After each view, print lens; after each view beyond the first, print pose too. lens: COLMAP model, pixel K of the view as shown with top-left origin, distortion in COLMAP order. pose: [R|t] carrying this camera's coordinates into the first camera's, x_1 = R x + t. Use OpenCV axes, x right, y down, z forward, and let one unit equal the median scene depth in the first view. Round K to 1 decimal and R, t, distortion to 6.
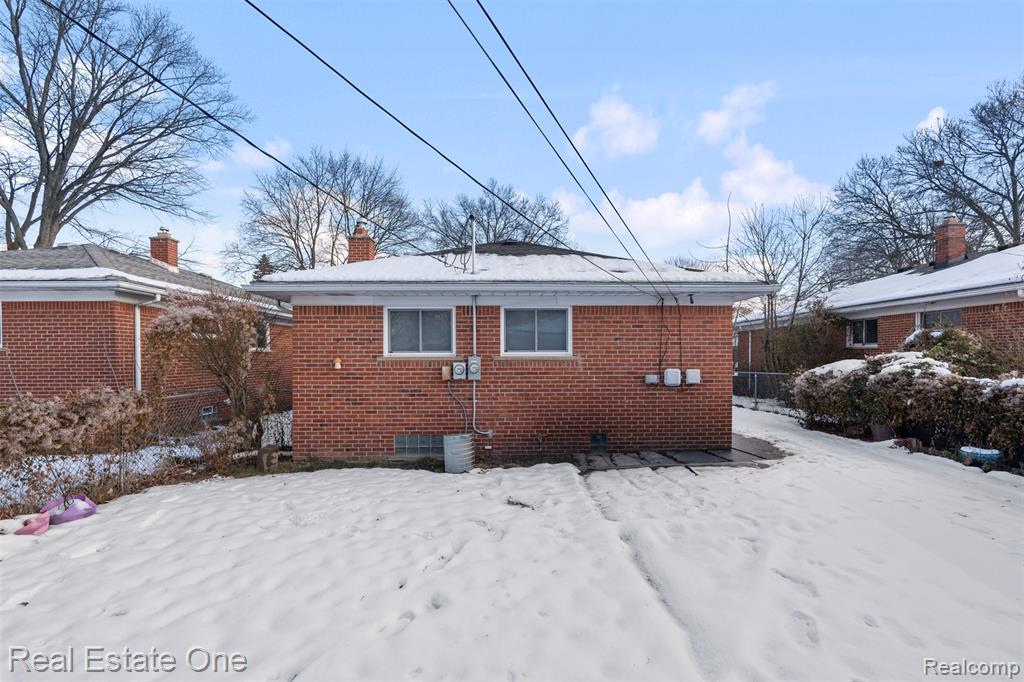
lens RADIAL K [[470.0, 0, 511.2], [0, 470.0, 362.4], [0, 0, 1]] dist [-0.008241, -0.000262]
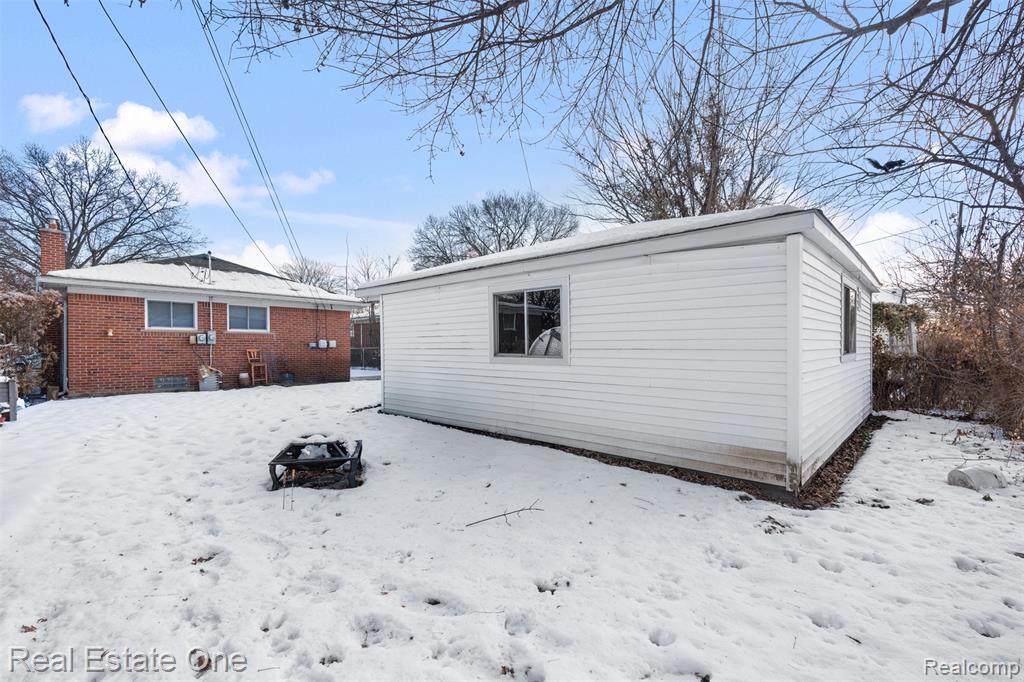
lens RADIAL K [[470.0, 0, 511.2], [0, 470.0, 362.4], [0, 0, 1]] dist [-0.008241, -0.000262]
pose [[0.716421, -0.012667, 0.697553, -0.496304], [0.000831, 0.999850, 0.017304, 0.075537], [-0.697667, -0.011817, 0.716324, -1.044462]]
